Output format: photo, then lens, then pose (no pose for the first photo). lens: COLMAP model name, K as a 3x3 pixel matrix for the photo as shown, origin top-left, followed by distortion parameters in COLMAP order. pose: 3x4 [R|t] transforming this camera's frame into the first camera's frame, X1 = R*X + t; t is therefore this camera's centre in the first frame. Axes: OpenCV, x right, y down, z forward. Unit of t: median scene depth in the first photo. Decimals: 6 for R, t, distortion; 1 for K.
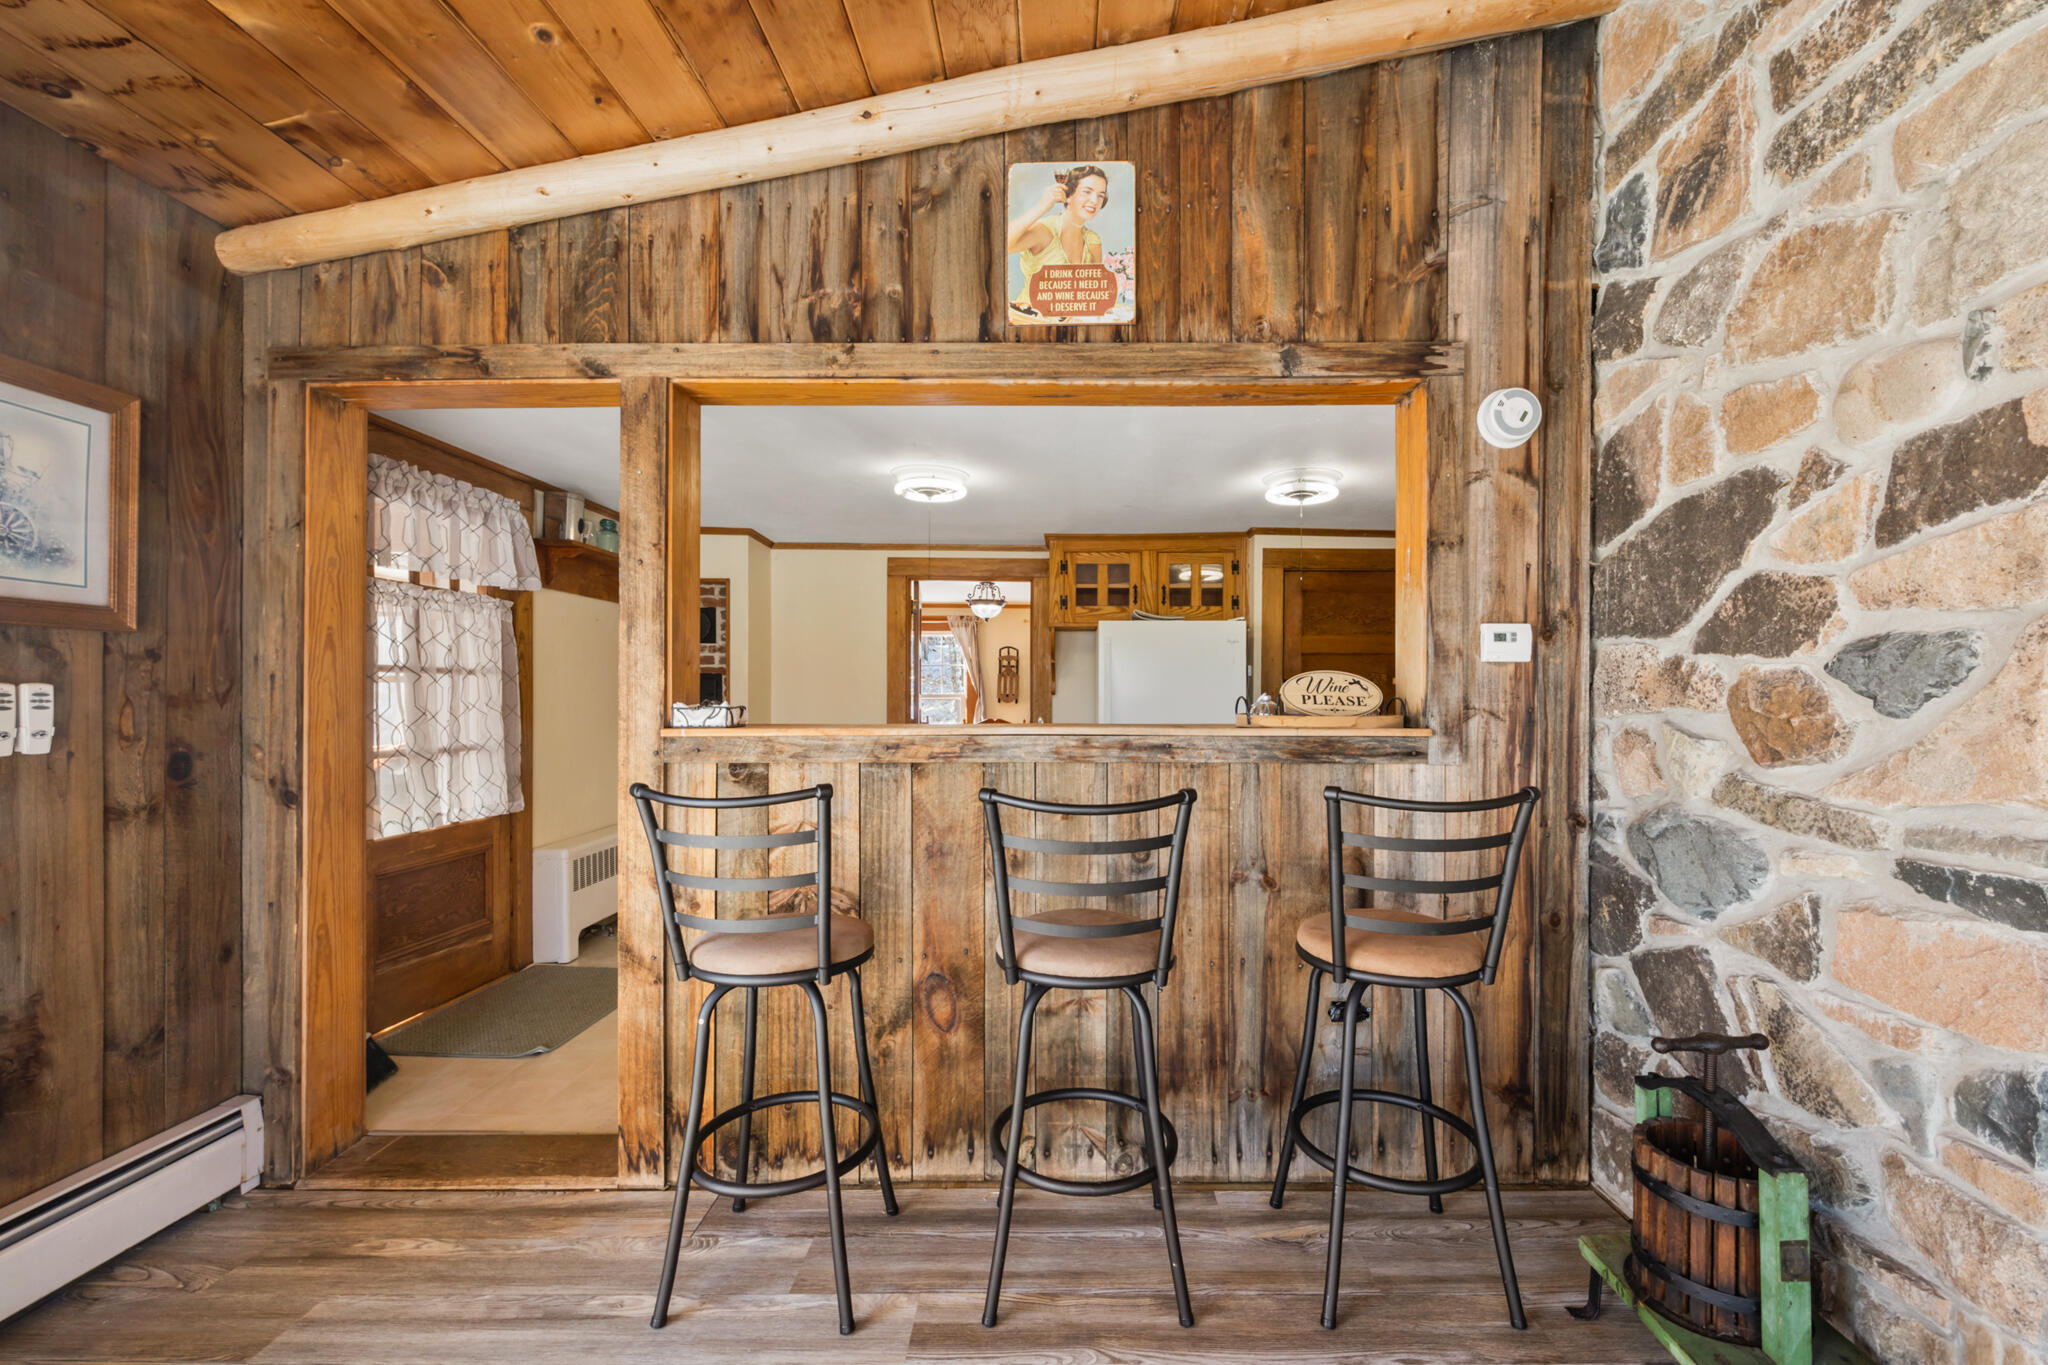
lens RADIAL K [[840.1, 0, 1048.2], [0, 840.1, 696.8], [0, 0, 1]] dist [-0.001074, -0.000210]
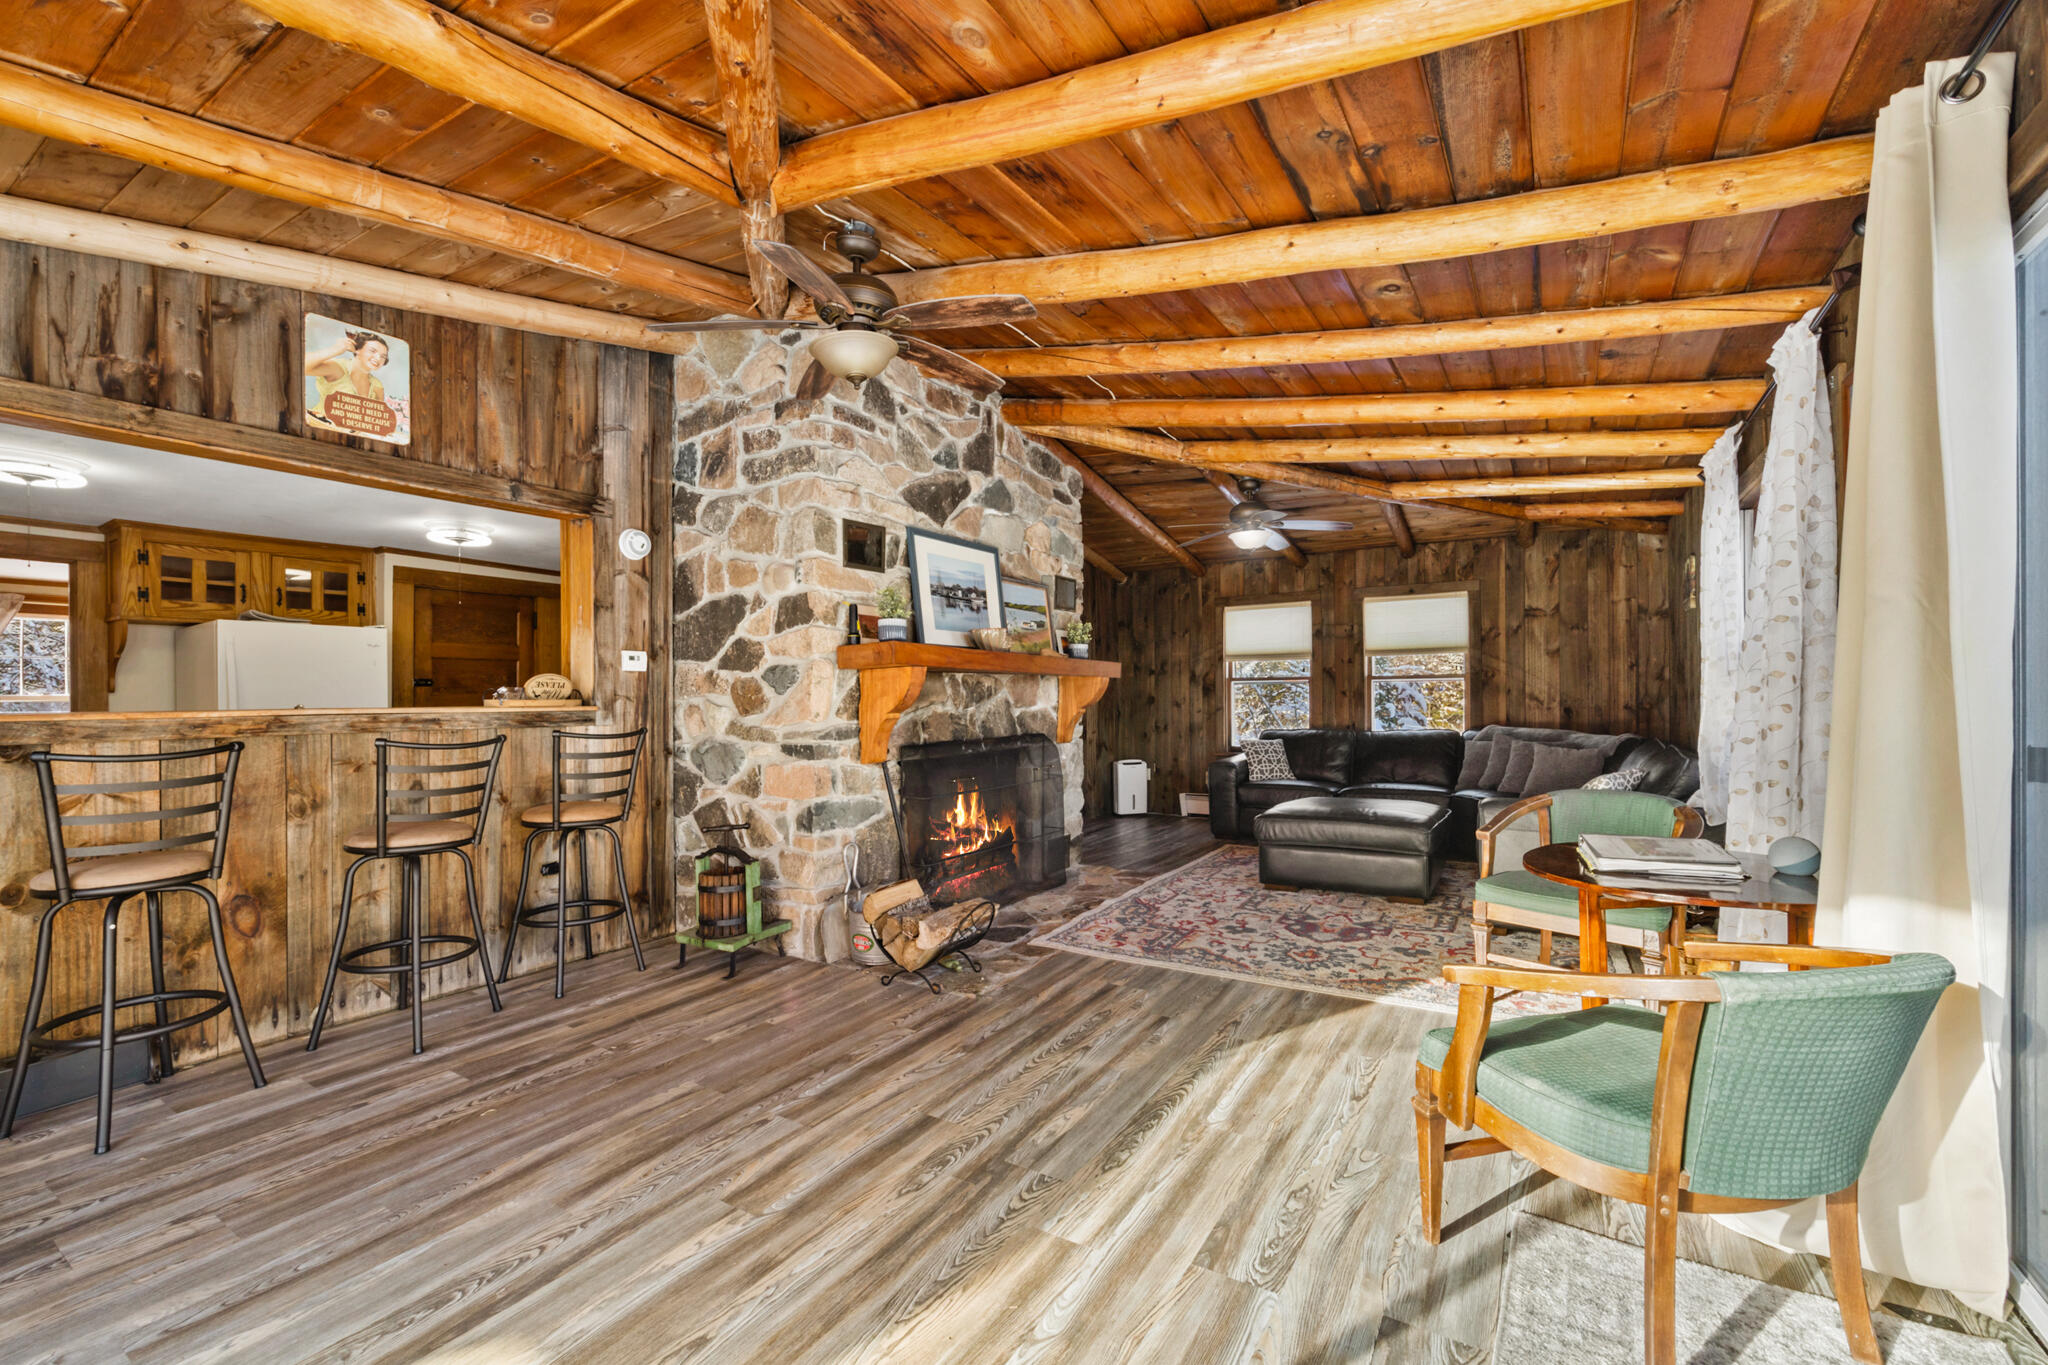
lens RADIAL K [[840.1, 0, 1048.2], [0, 840.1, 696.8], [0, 0, 1]] dist [-0.001074, -0.000210]
pose [[0.502025, -0.005115, 0.864838, -0.644378], [0.009133, 0.999958, 0.000613, 0.025041], [-0.864805, 0.007590, 0.502051, -0.786588]]
